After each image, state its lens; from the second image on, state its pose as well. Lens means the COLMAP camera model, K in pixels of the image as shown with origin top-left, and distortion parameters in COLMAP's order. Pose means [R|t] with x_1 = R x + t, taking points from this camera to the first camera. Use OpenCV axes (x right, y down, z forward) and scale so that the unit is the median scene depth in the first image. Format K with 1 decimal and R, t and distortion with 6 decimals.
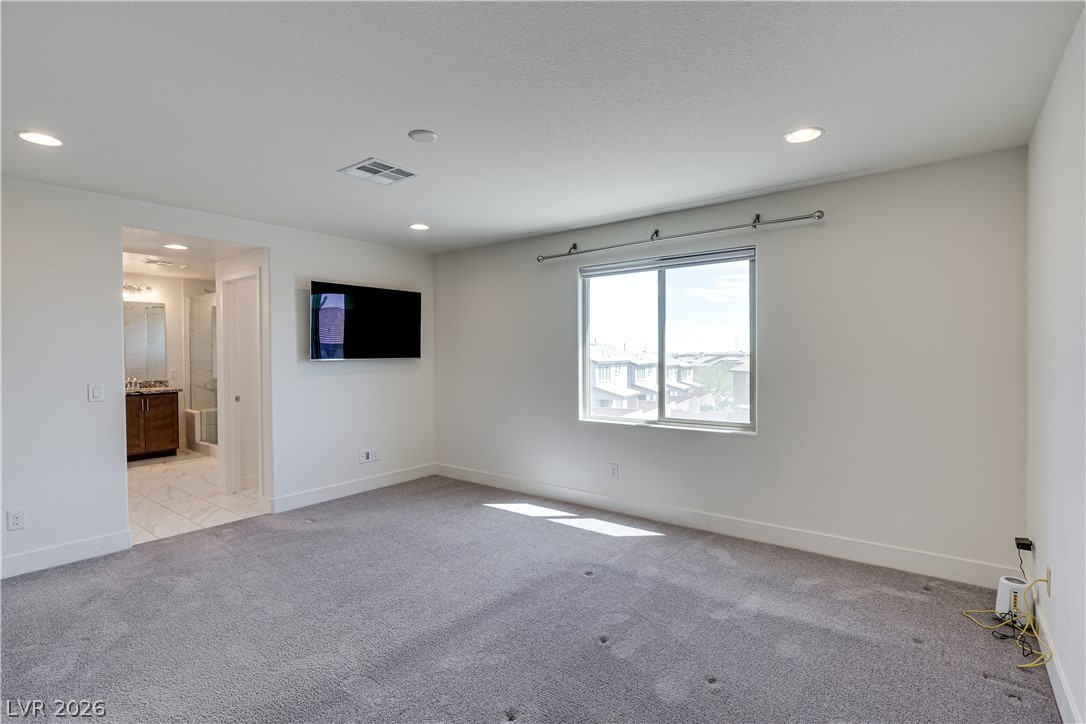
lens RADIAL K [[523.7, 0, 544.3], [0, 523.7, 357.7], [0, 0, 1]] dist [-0.013297, -0.001502]
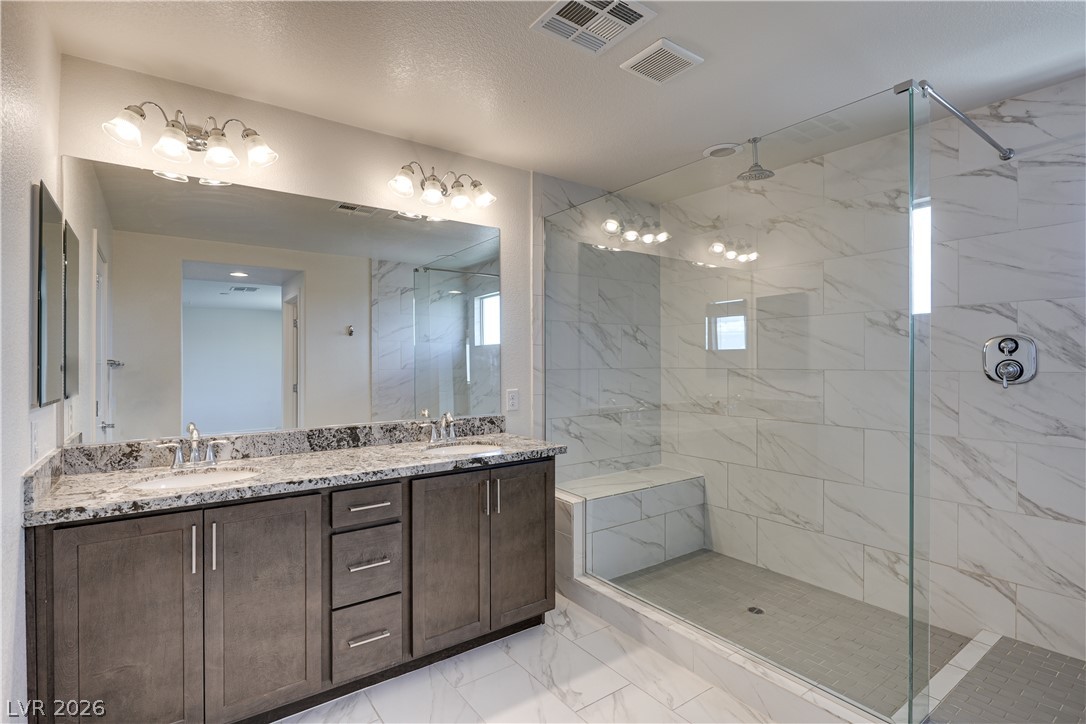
lens RADIAL K [[523.7, 0, 541.9], [0, 523.7, 362.8], [0, 0, 1]] dist [-0.013297, -0.001502]
pose [[0.959913, 0.012282, -0.280027, -0.584232], [-0.011674, 0.999924, 0.003841, -0.000482], [0.280053, -0.000418, 0.959984, 0.615512]]
